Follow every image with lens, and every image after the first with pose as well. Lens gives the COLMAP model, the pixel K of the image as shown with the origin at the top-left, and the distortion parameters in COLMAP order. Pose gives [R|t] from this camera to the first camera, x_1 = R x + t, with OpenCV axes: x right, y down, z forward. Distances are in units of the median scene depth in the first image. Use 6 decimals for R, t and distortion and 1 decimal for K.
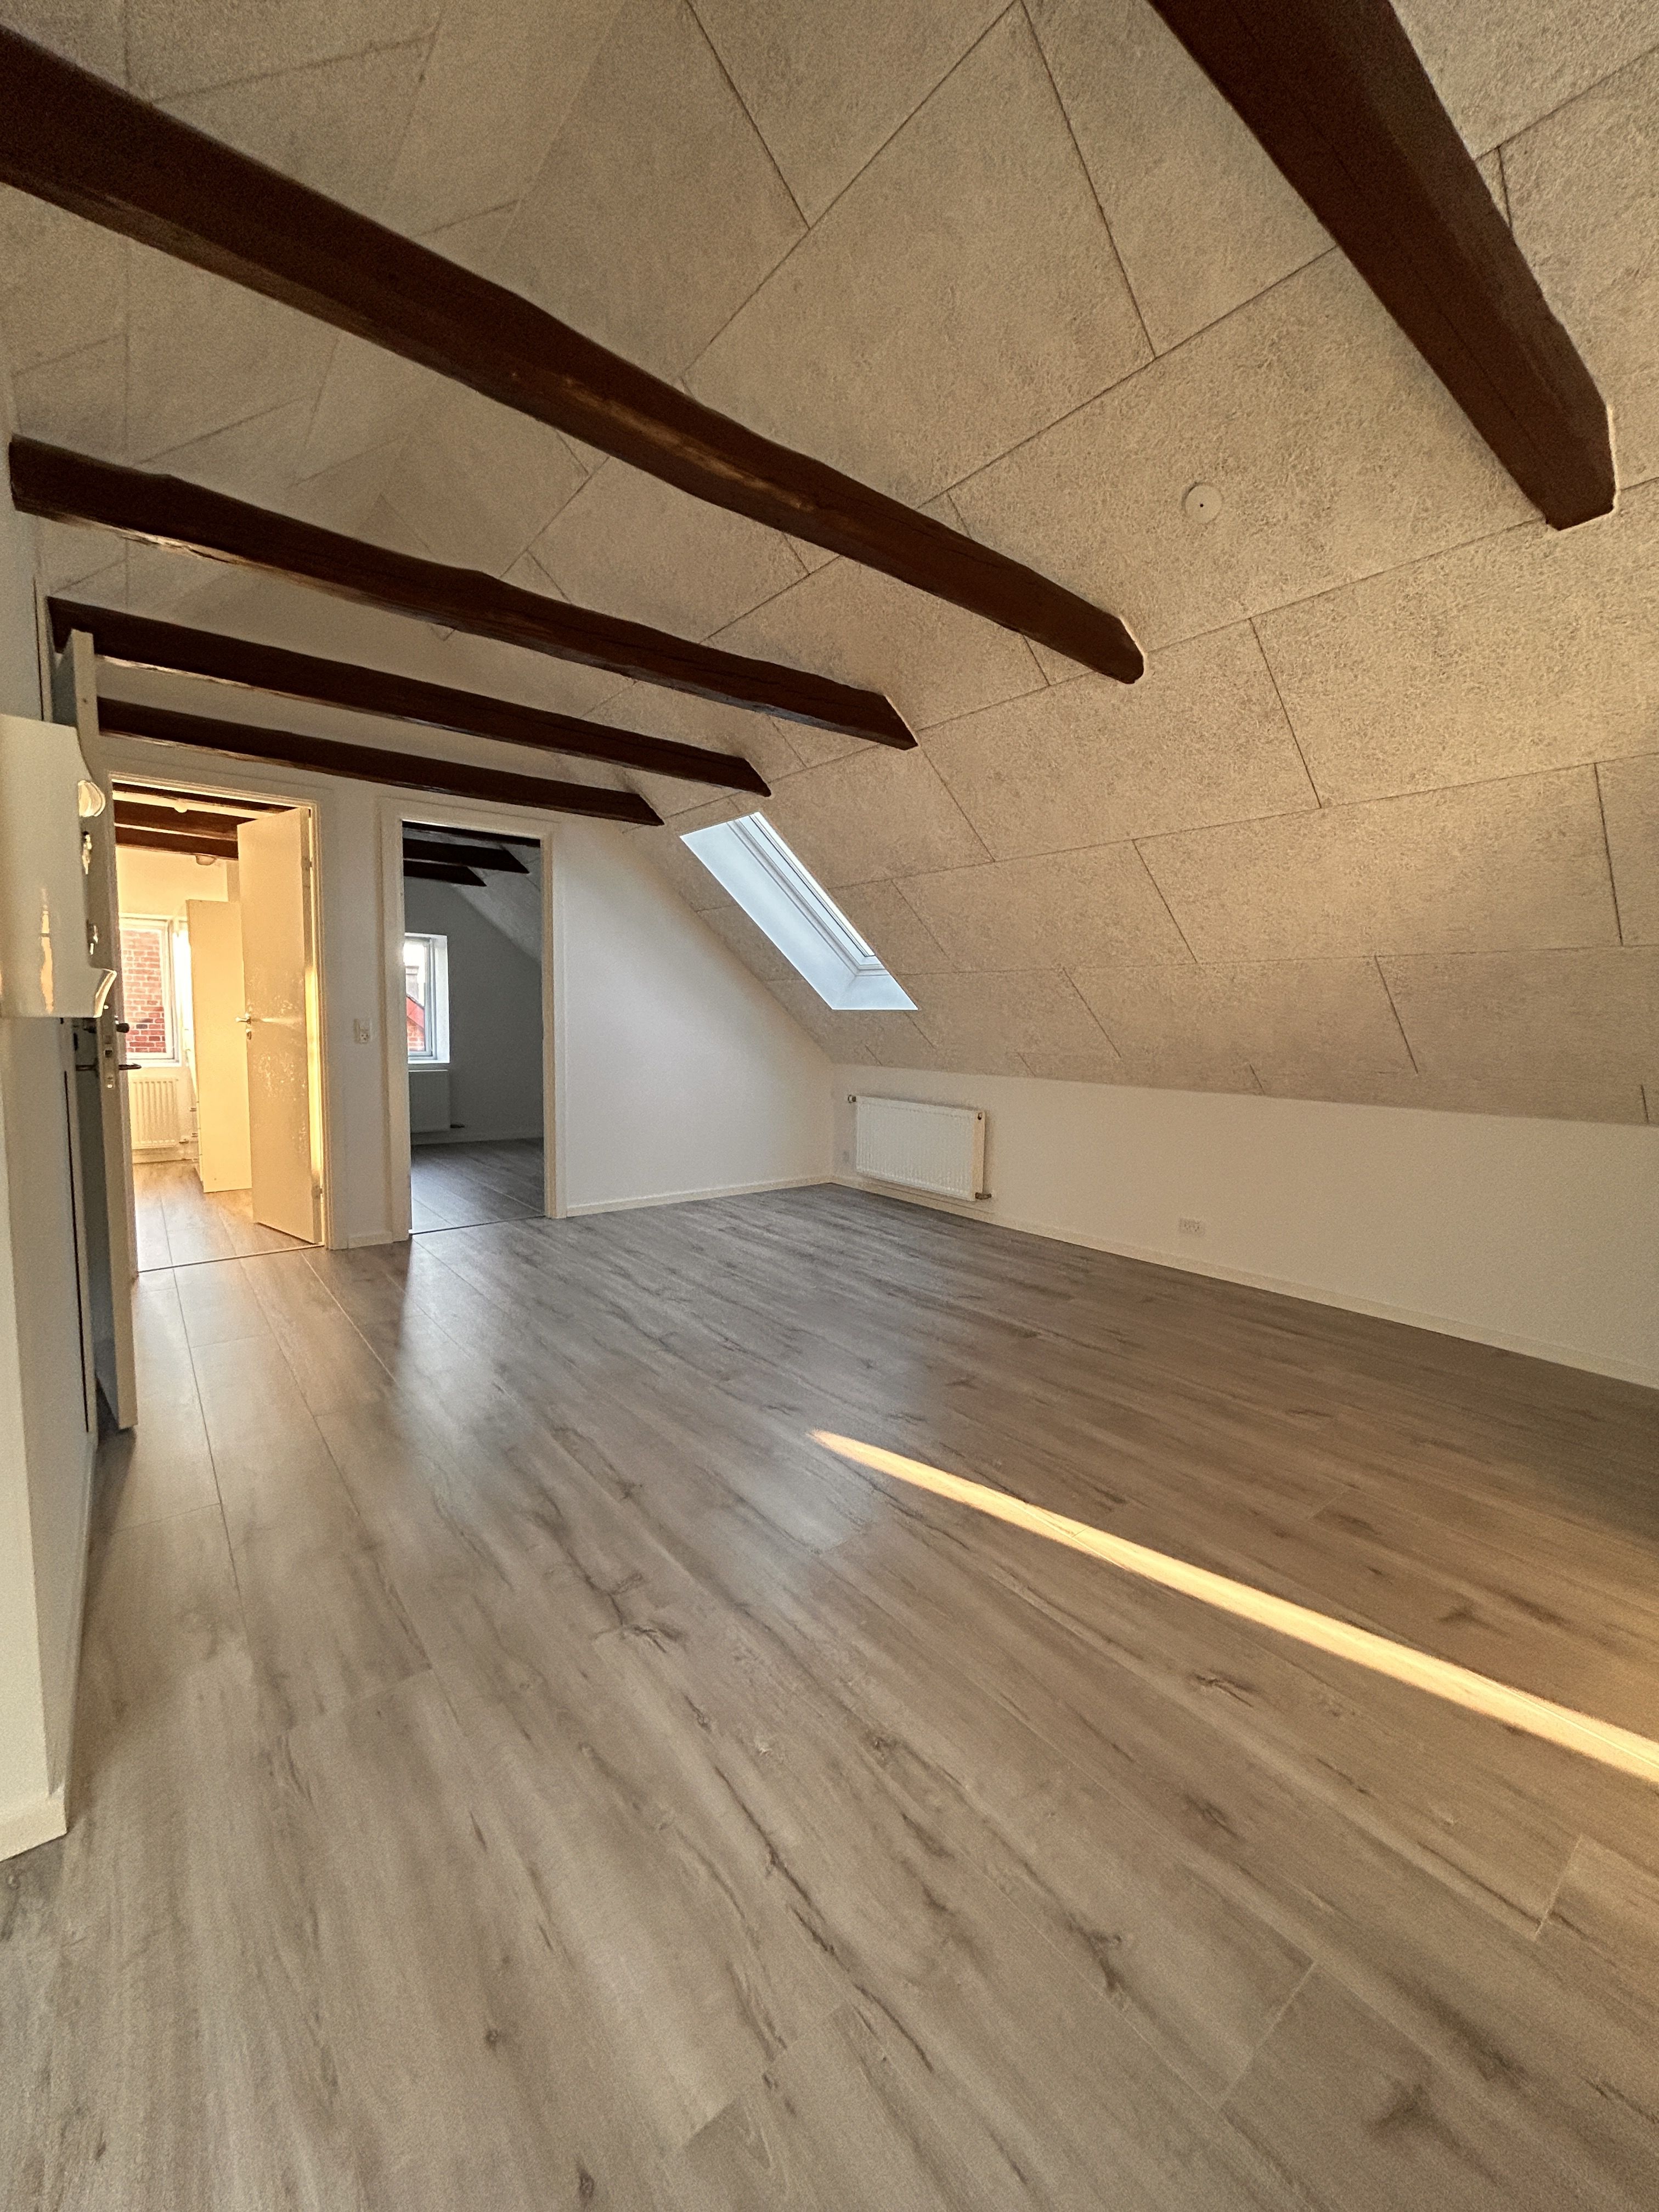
lens RADIAL K [[880.8, 0, 825.9], [0, 880.8, 1103.2], [0, 0, 1]] dist [-0.000078, 0.000198]
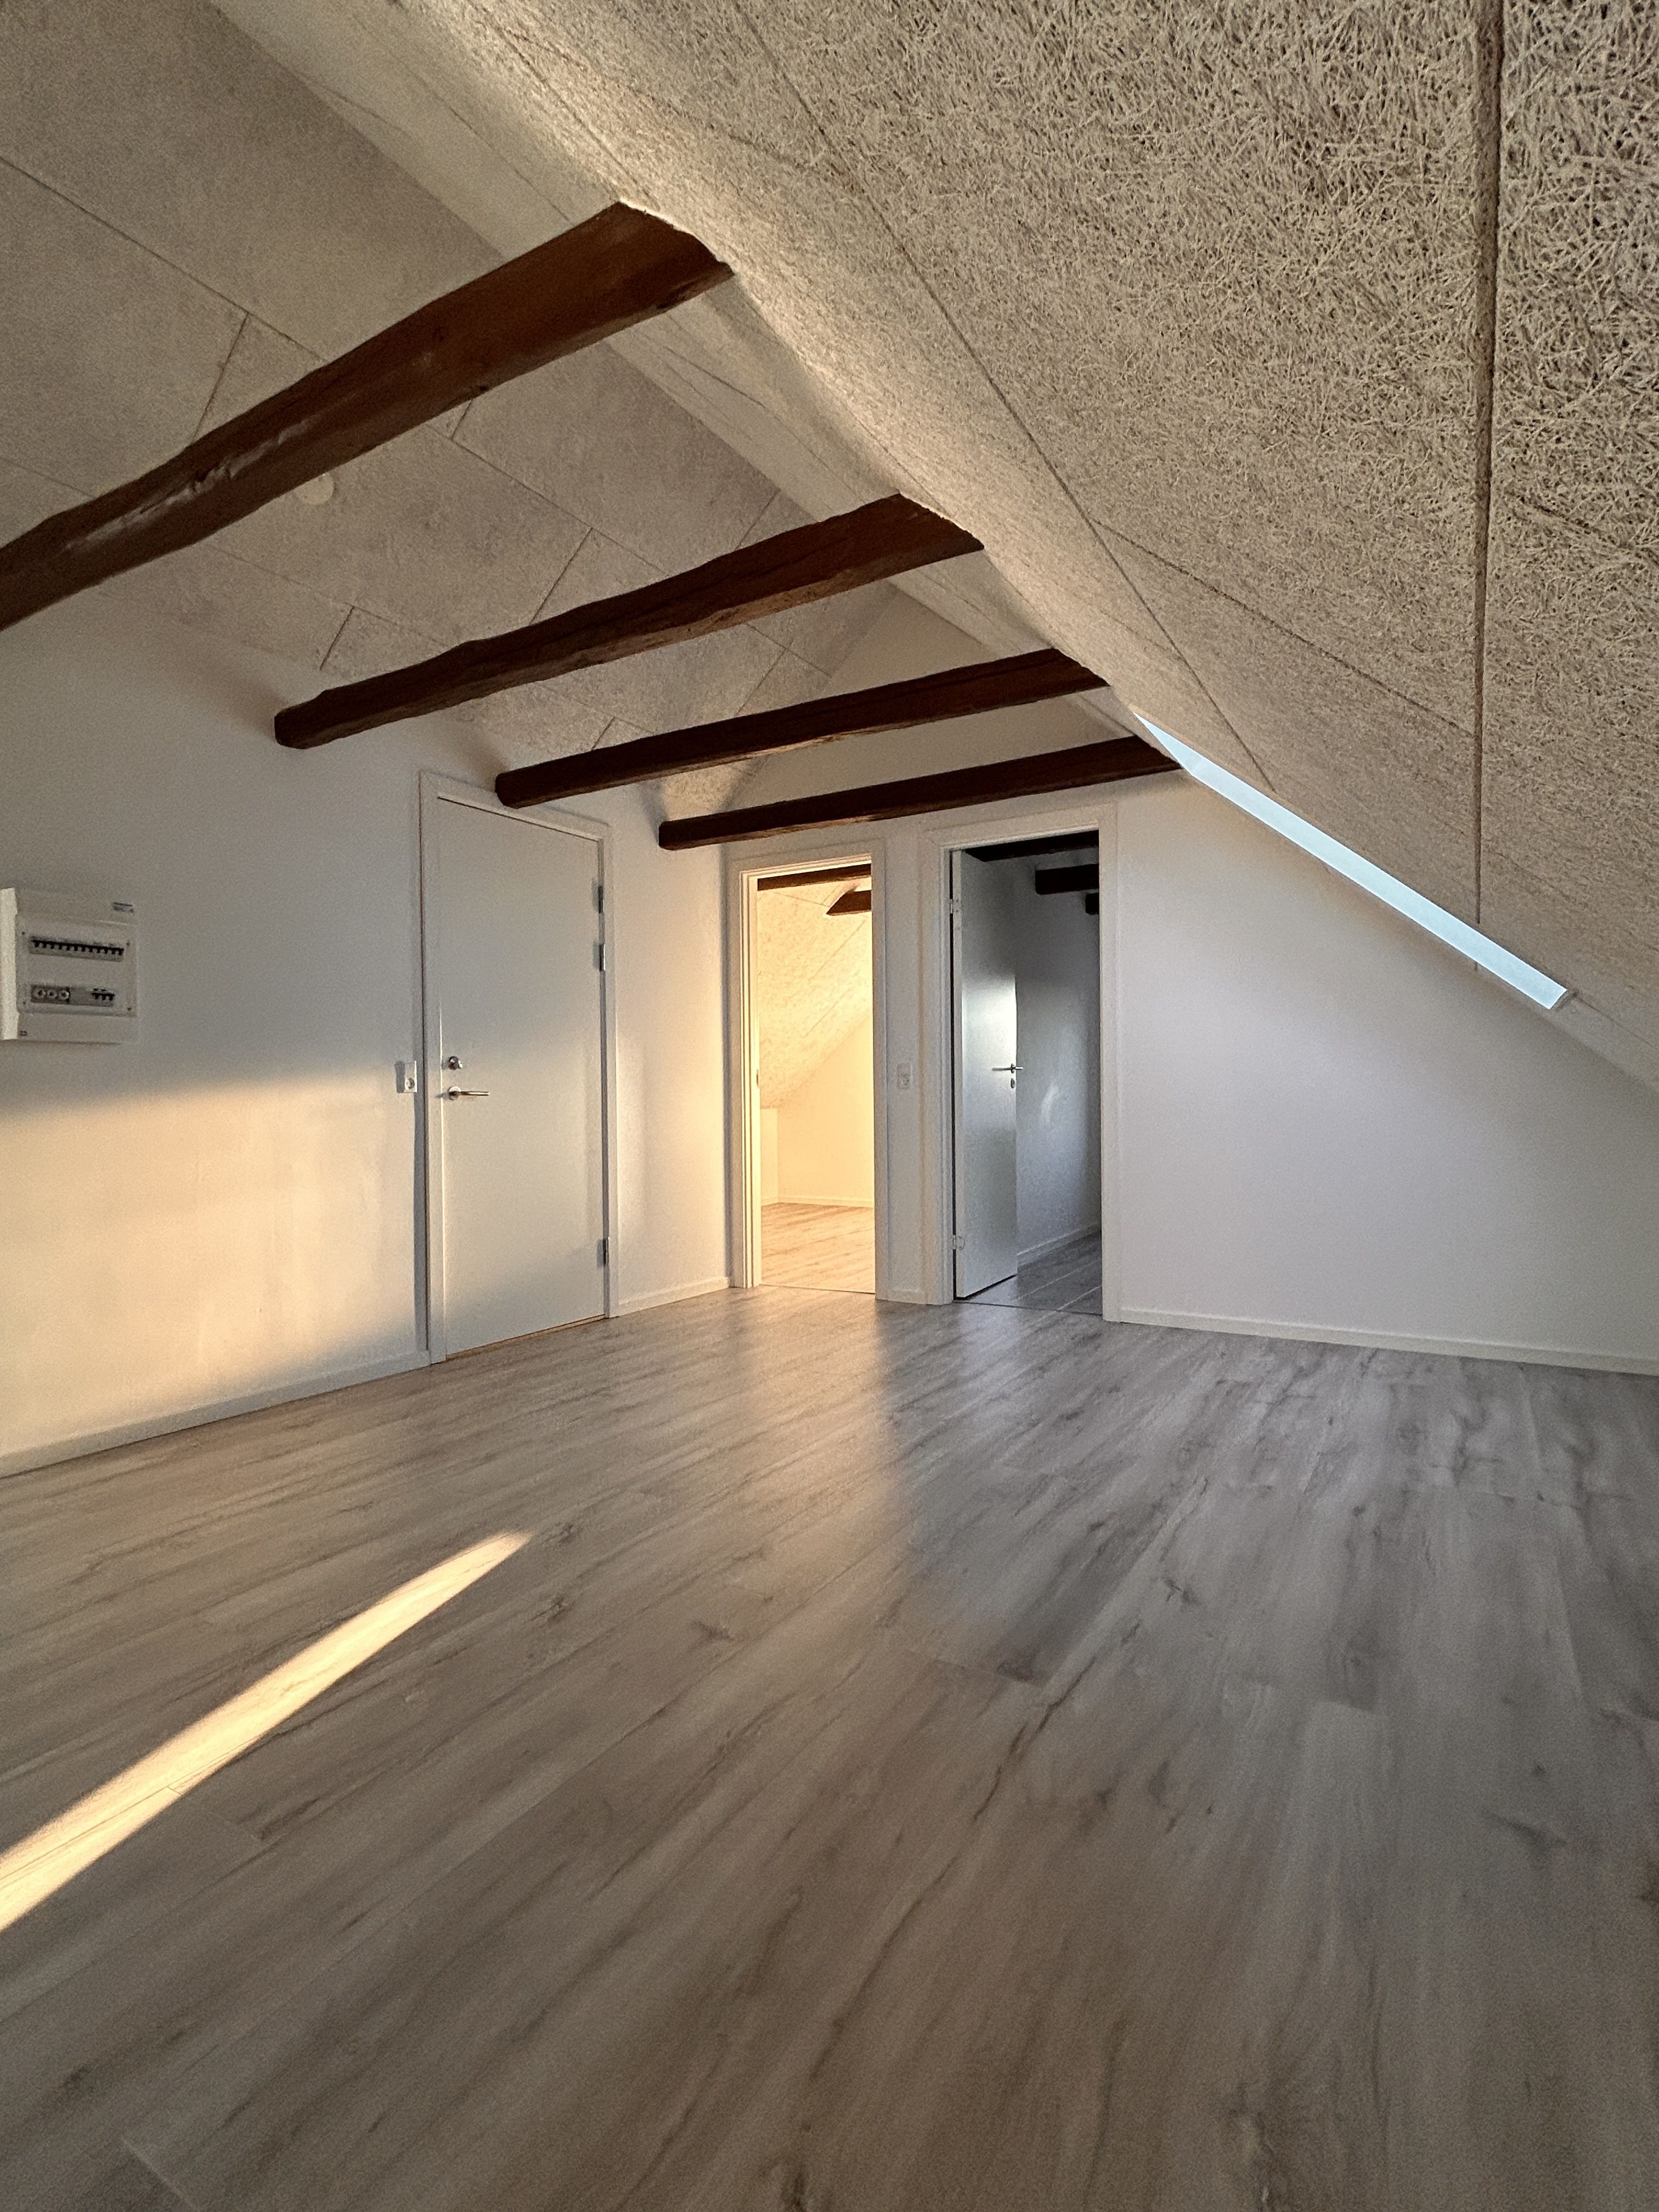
lens RADIAL K [[1062.7, 0, 828.0], [0, 1062.7, 1108.1], [0, 0, 1]] dist [-0.000474, 0.001550]
pose [[0.346403, -0.008734, -0.938045, 0.610053], [-0.071175, 0.996830, -0.035565, -0.000114], [0.935382, 0.079085, 0.344683, 0.597582]]
